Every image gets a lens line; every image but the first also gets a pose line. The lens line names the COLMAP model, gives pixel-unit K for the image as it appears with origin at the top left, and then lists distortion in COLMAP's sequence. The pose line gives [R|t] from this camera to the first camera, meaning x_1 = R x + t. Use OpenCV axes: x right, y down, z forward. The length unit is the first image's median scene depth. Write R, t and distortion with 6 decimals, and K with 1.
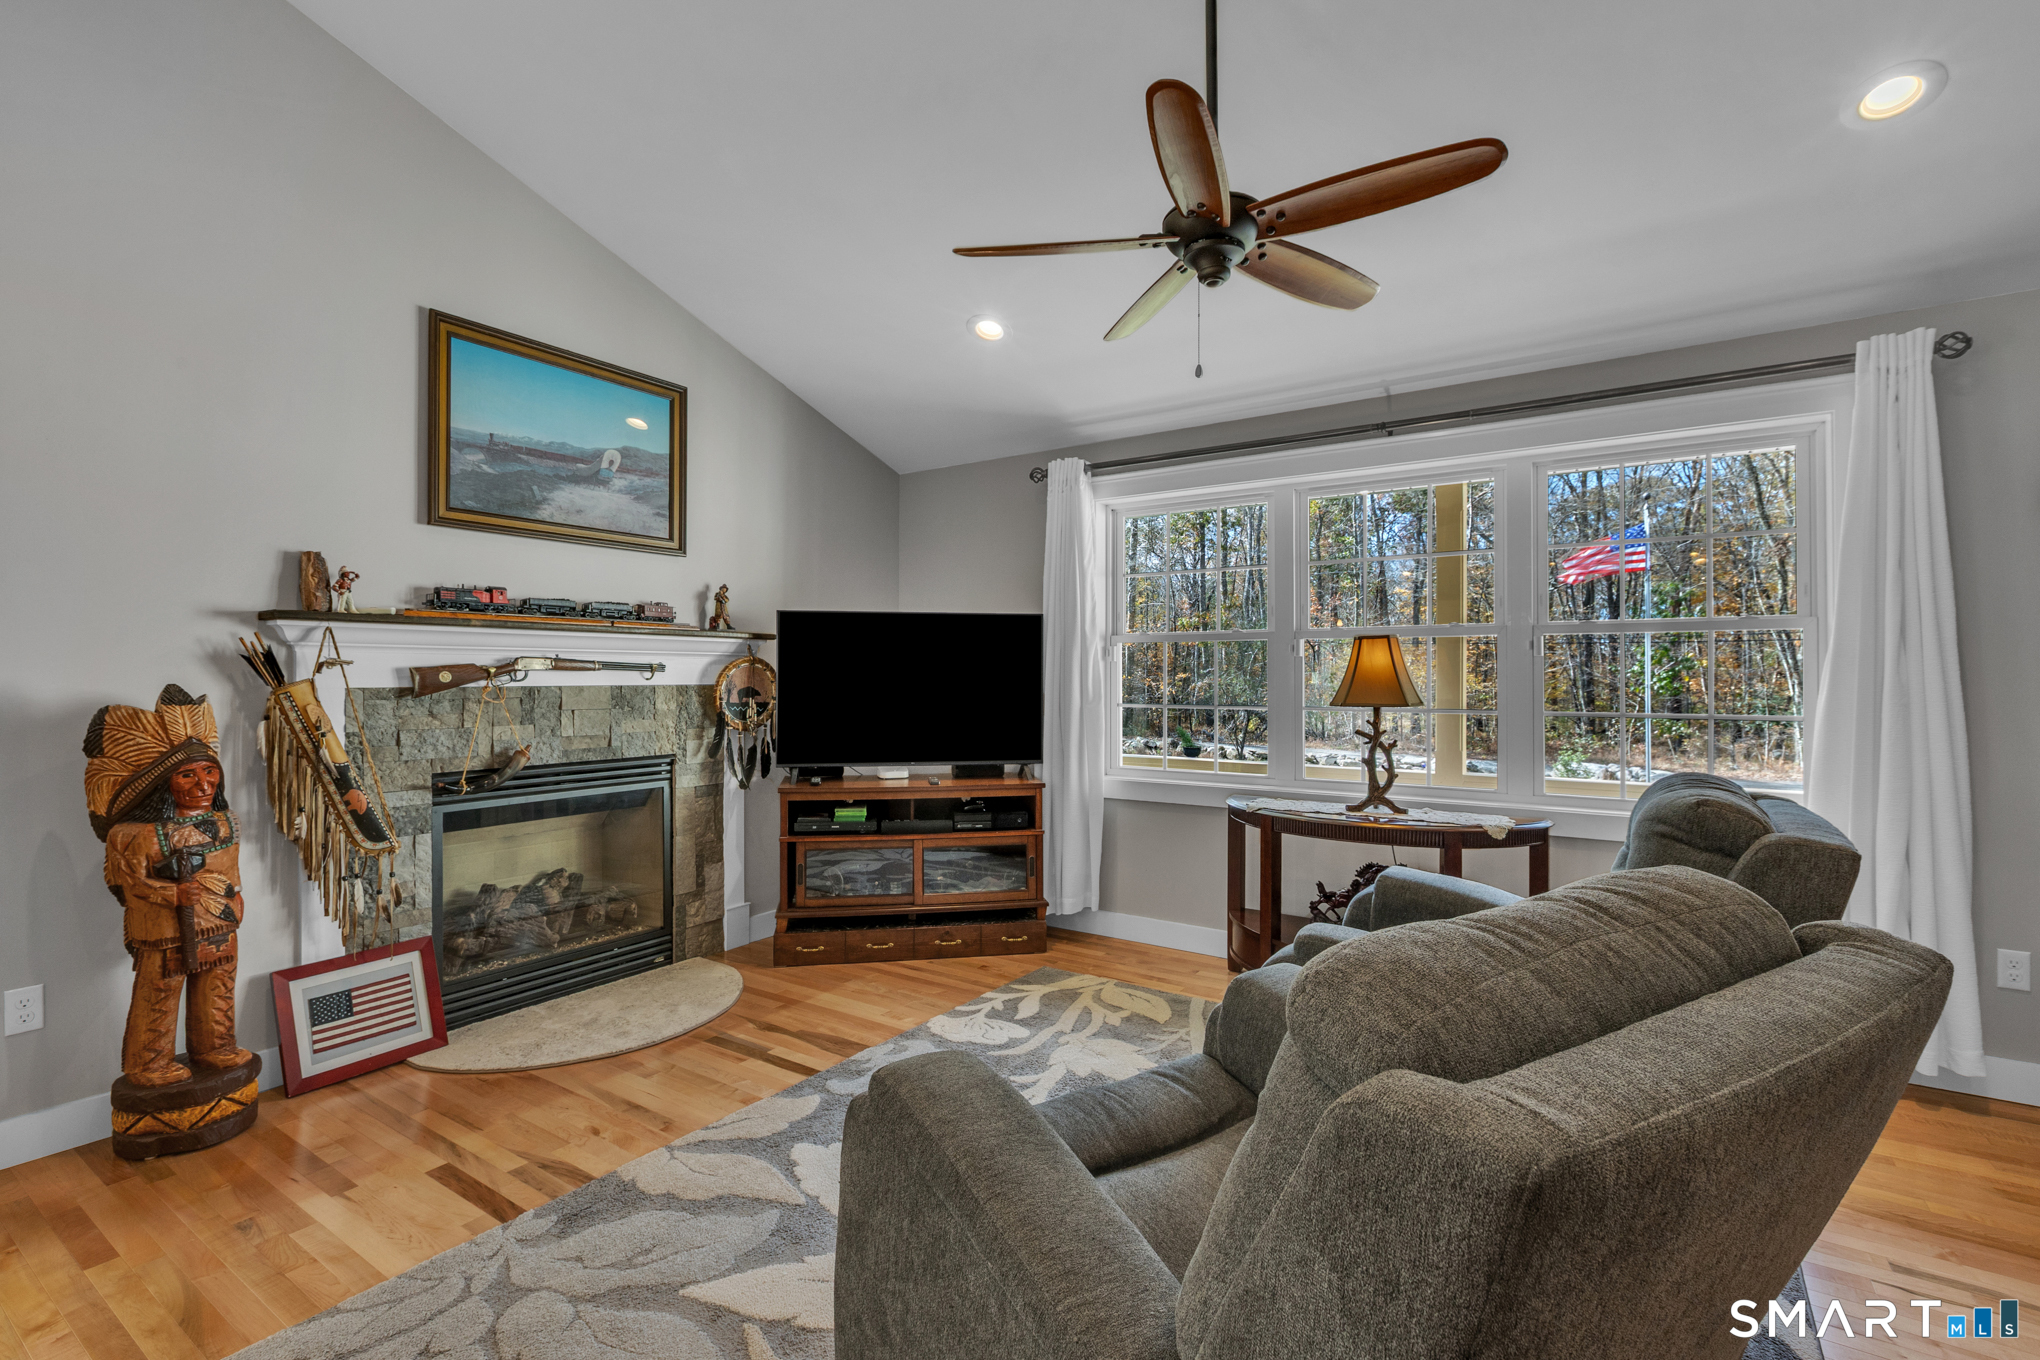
lens RADIAL K [[915.3, 0, 1020.0], [0, 915.3, 680.0], [0, 0, 1]] dist [-0.000879, -0.000018]
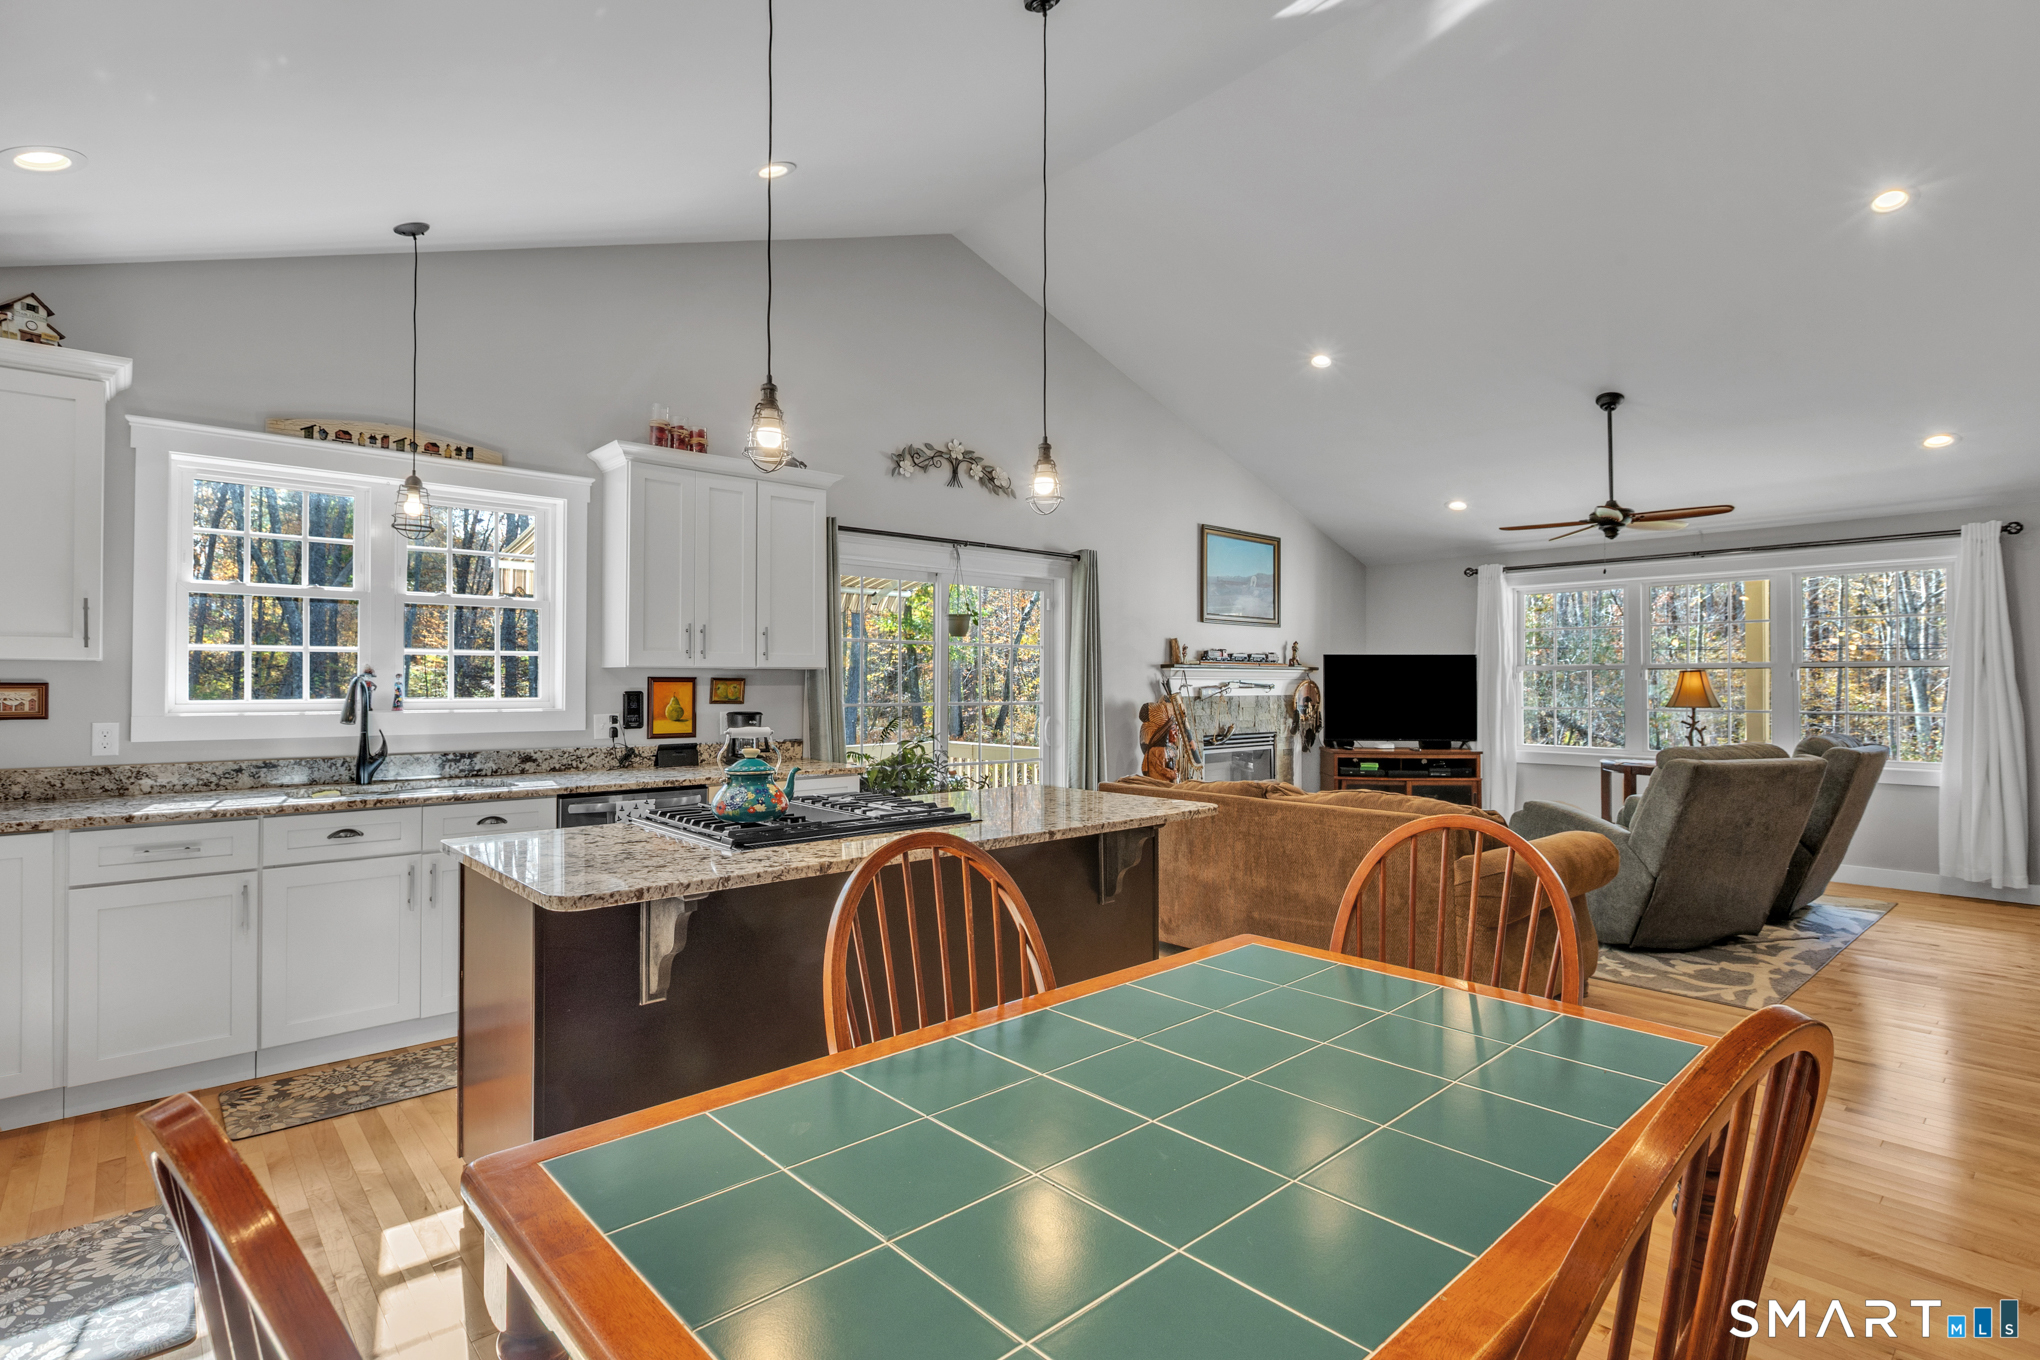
lens RADIAL K [[983.2, 0, 1023.6], [0, 983.2, 677.1], [0, 0, 1]] dist [-0.003809, -0.000179]
pose [[0.968952, -0.002678, -0.247236, -0.390554], [-0.000434, 0.999921, -0.012532, -0.006735], [0.247250, 0.012250, 0.968874, -1.137824]]
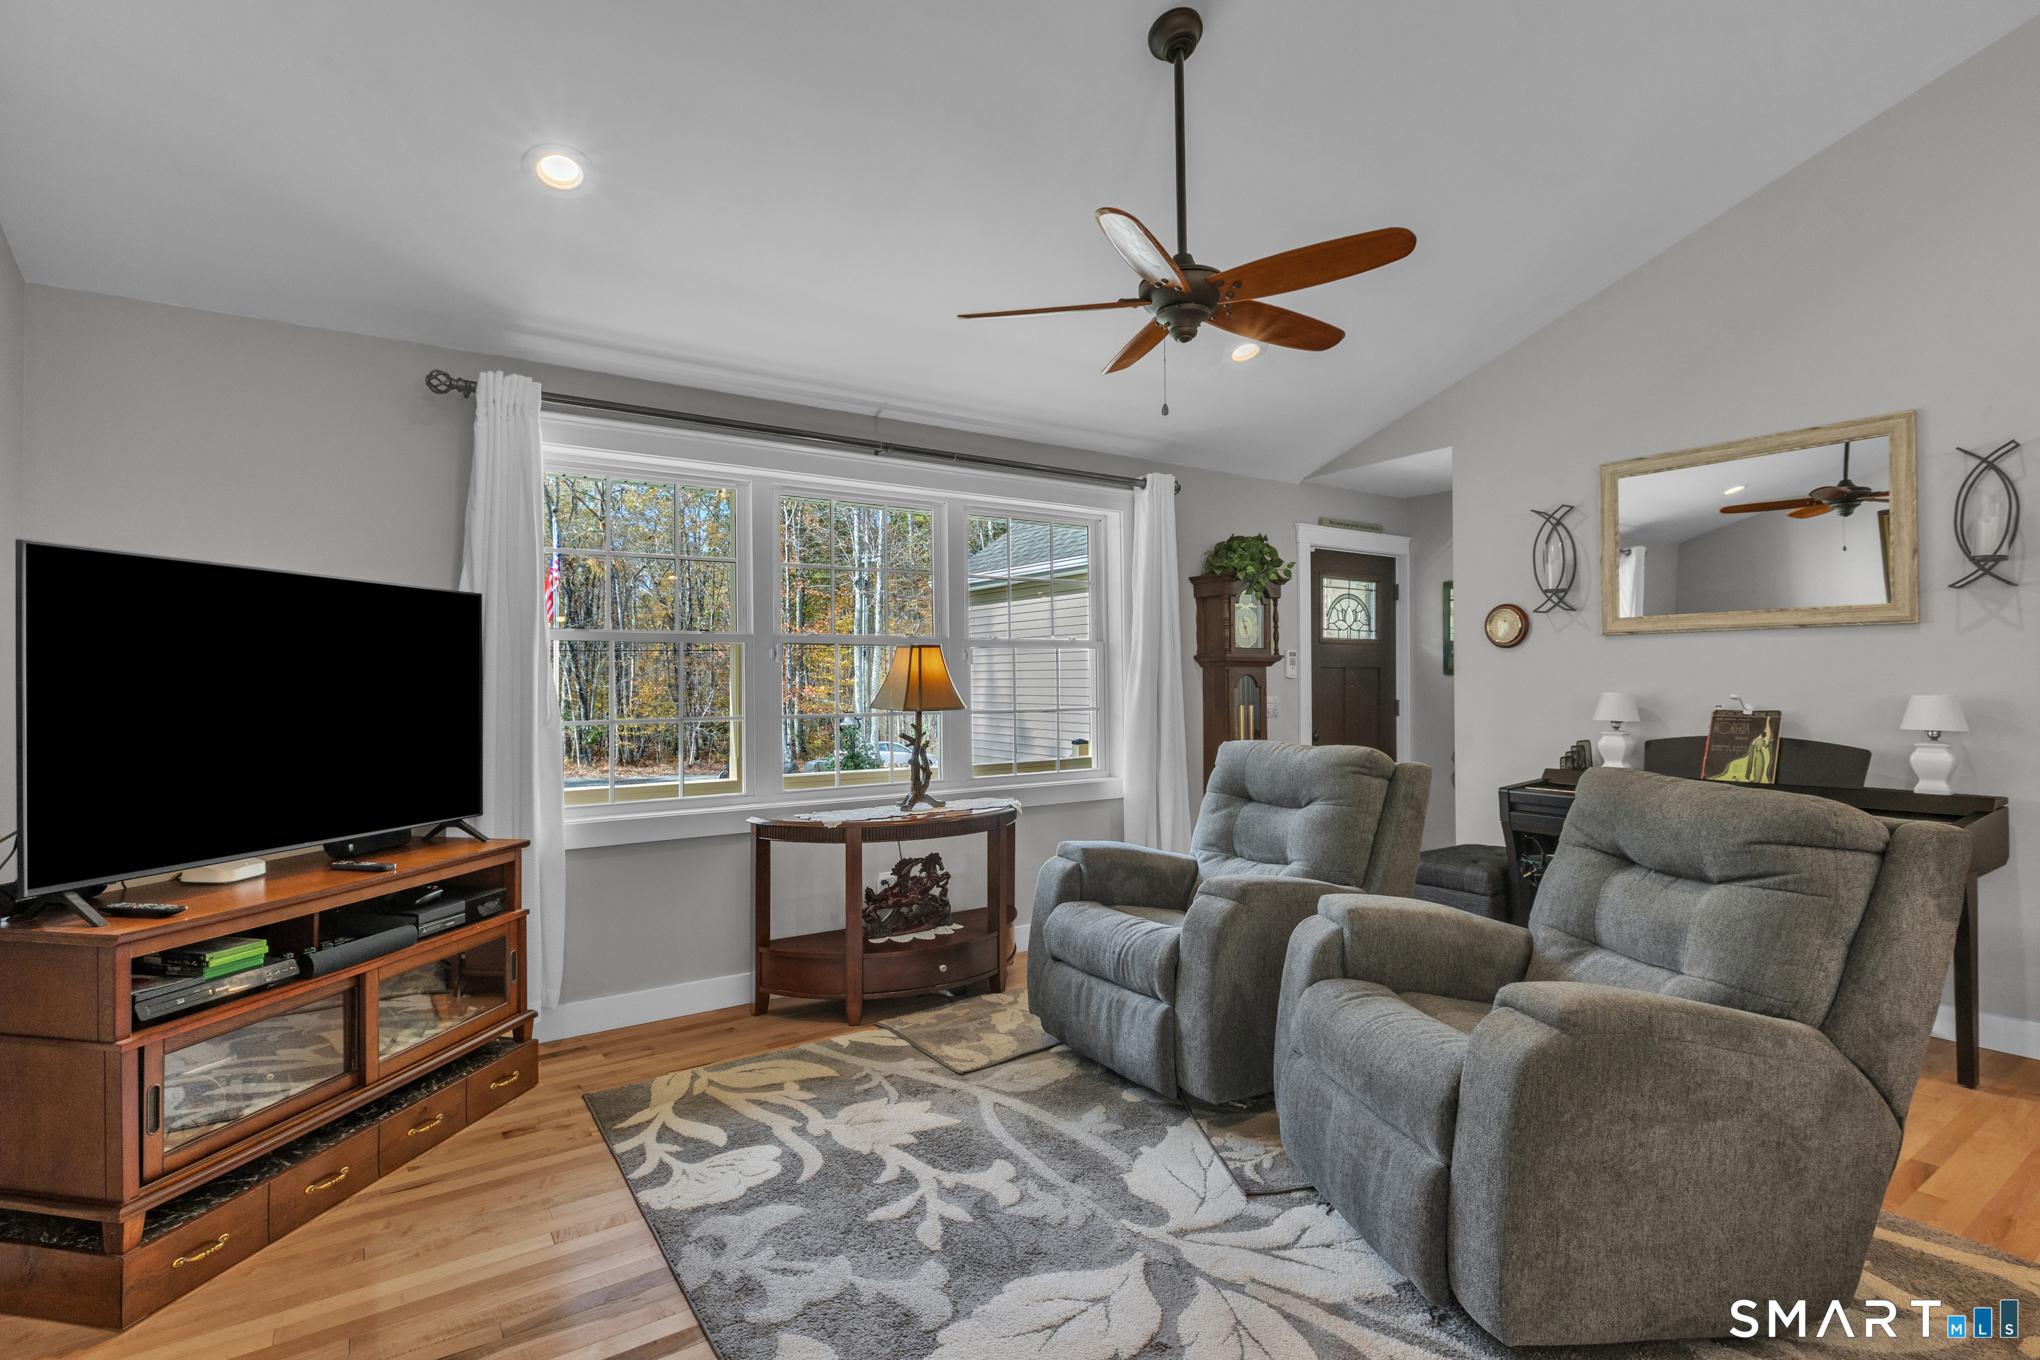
lens RADIAL K [[983.2, 0, 1023.6], [0, 983.2, 677.1], [0, 0, 1]] dist [-0.003809, -0.000179]
pose [[0.369186, -0.001125, 0.929355, -0.565178], [0.011636, 0.999926, -0.003412, -0.004005], [-0.929283, 0.012074, 0.369172, 0.408787]]
